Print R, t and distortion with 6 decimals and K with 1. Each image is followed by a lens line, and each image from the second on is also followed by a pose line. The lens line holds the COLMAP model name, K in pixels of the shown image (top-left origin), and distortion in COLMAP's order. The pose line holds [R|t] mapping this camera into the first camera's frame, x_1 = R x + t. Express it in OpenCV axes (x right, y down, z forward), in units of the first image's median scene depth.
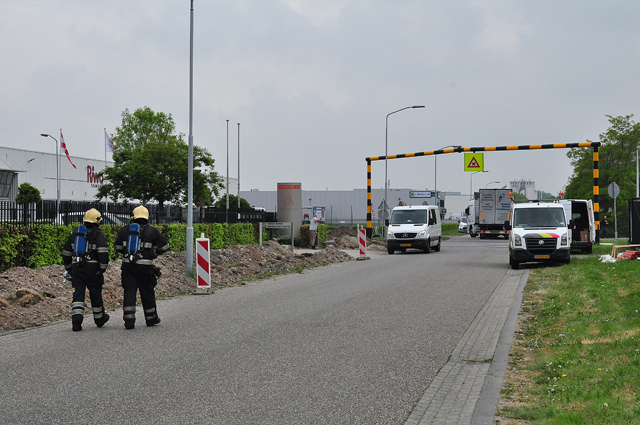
lens RADIAL K [[1275.6, 0, 319.7], [0, 1275.6, 213.0], [0, 0, 1]] dist [0.009121, 0.000000]
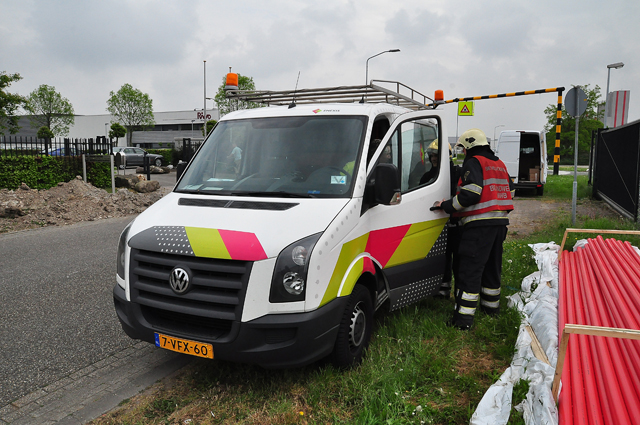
lens RADIAL K [[497.5, 0, 321.3], [0, 497.5, 216.0], [0, 0, 1]] dist [-0.090158, 0.011513]
pose [[0.969217, 0.041272, -0.242722, 0.152472], [-0.007375, 0.990274, 0.138936, 0.001387], [0.246096, -0.132869, 0.960095, 0.661516]]
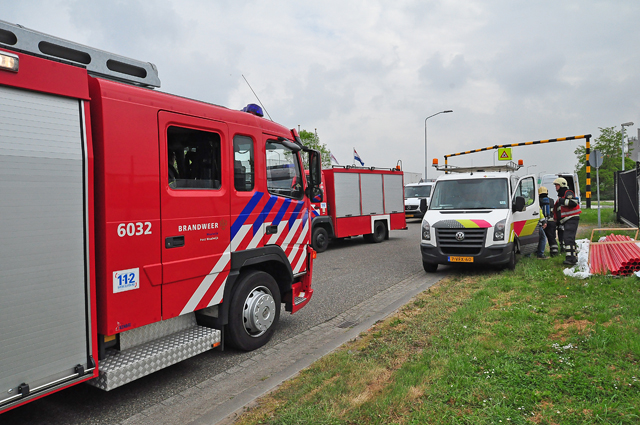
lens RADIAL K [[497.5, 0, 318.6], [0, 497.5, 210.1], [0, 0, 1]] dist [-0.090158, 0.011513]
pose [[0.951819, -0.007952, -0.306556, 0.129237], [0.020482, 0.999080, 0.037679, 0.000479], [0.305974, -0.042143, 0.951107, 0.537441]]
